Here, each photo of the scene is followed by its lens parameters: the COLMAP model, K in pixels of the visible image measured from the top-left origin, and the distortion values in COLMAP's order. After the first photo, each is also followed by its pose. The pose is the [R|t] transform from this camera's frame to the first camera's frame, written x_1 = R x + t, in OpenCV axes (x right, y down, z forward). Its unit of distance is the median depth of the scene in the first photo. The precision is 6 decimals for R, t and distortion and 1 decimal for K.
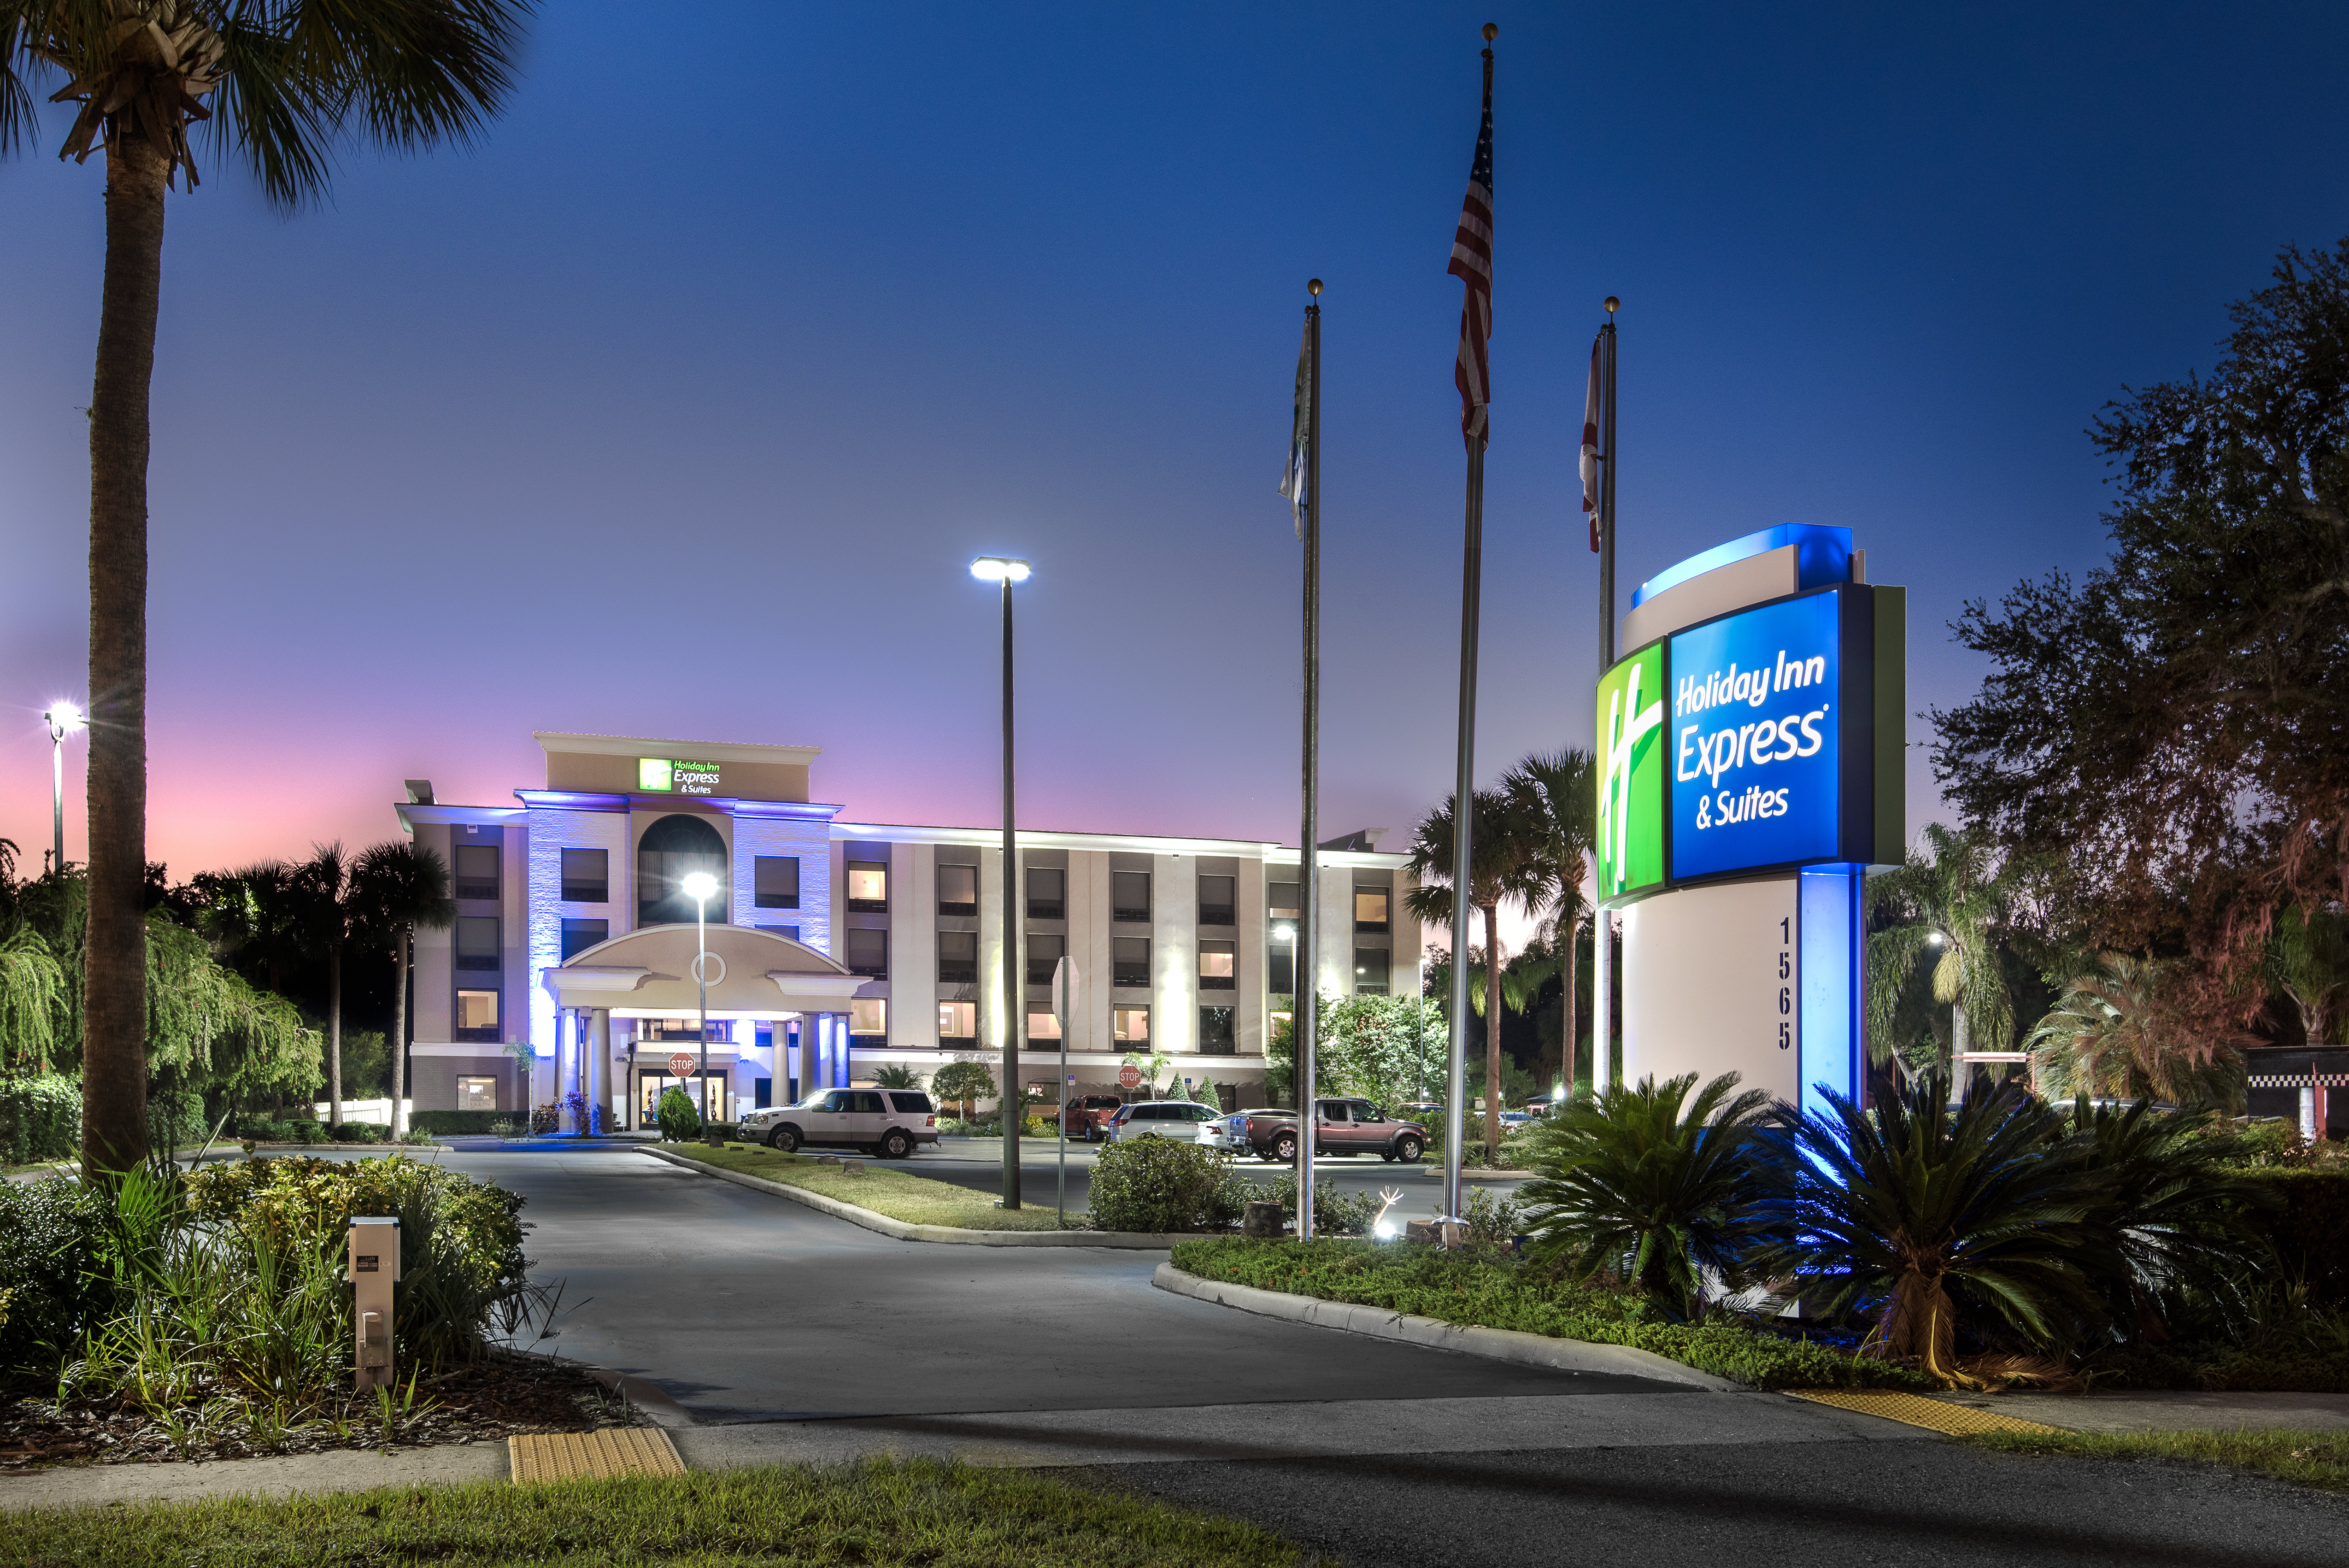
lens RADIAL K [[2403.3, 0, 1174.5], [0, 2403.3, 784.0], [0, 0, 1]] dist [-0.000603, 0.000209]
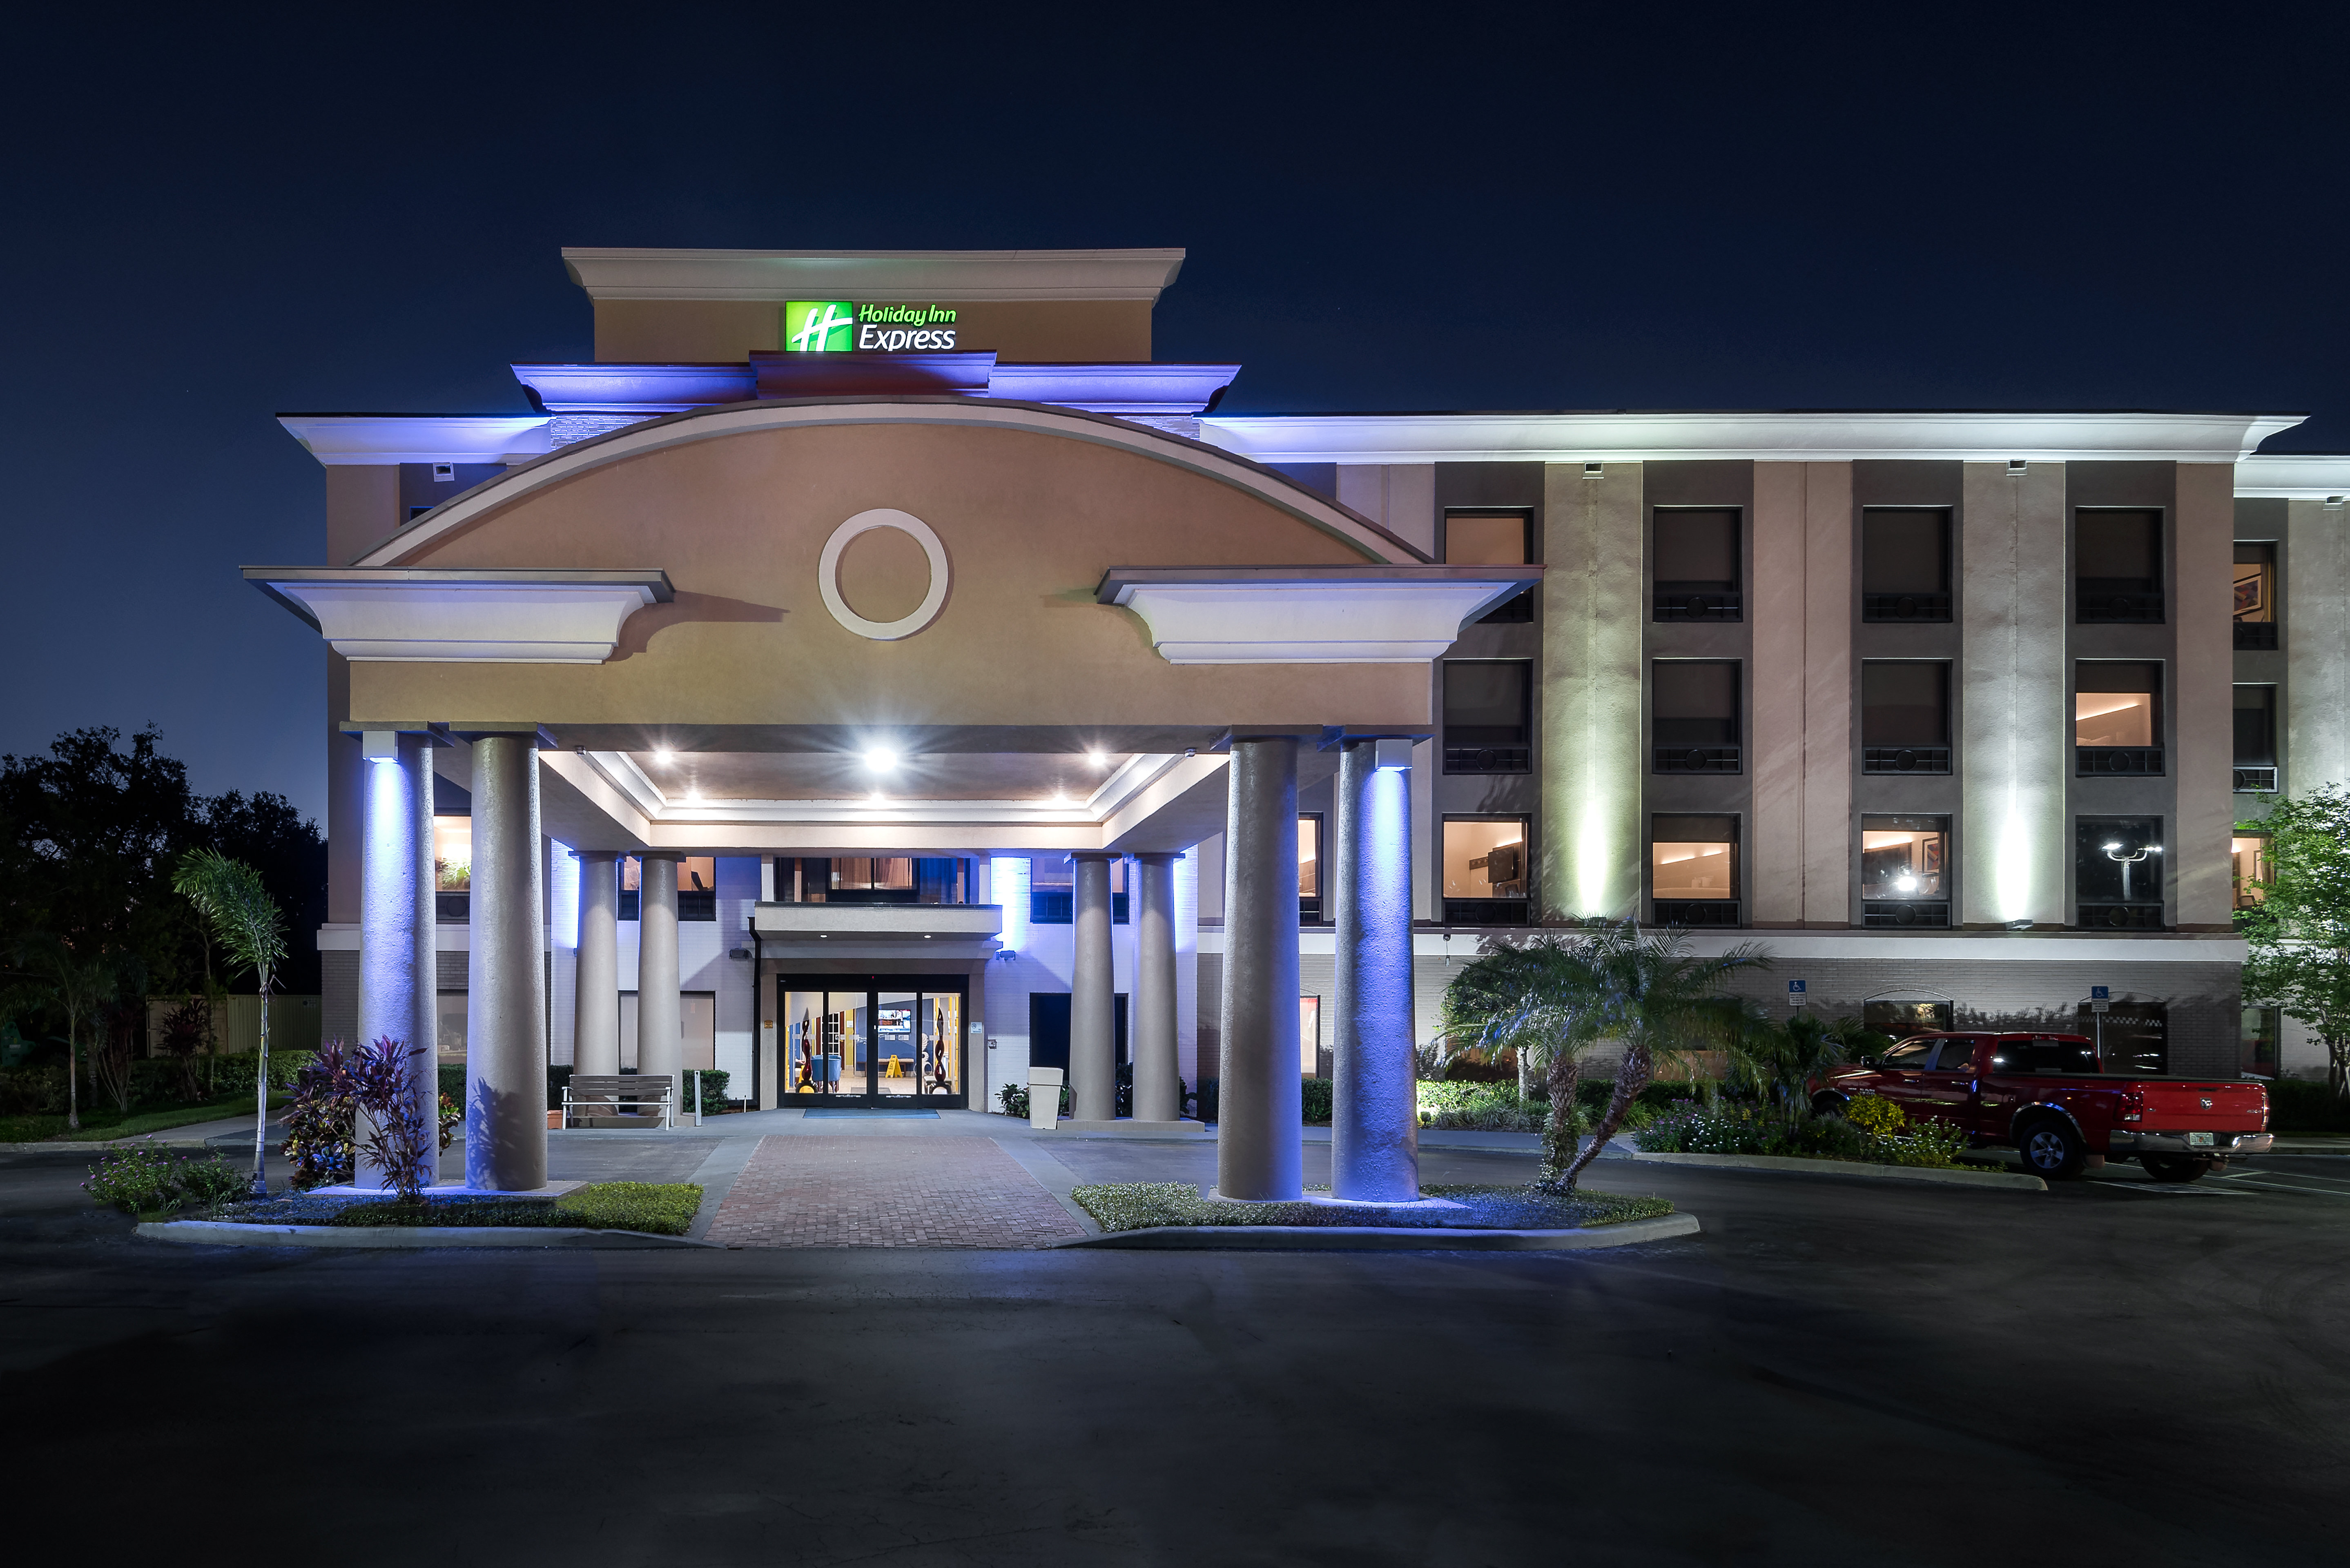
lens RADIAL K [[1084.8, 0, 1175.0], [0, 1084.8, 784.0], [0, 0, 1]] dist [-0.001921, -0.000203]
pose [[0.999941, -0.007005, -0.008249, -0.147716], [0.006431, 0.997688, -0.067649, 0.098558], [0.008704, 0.067592, 0.997675, 0.806710]]
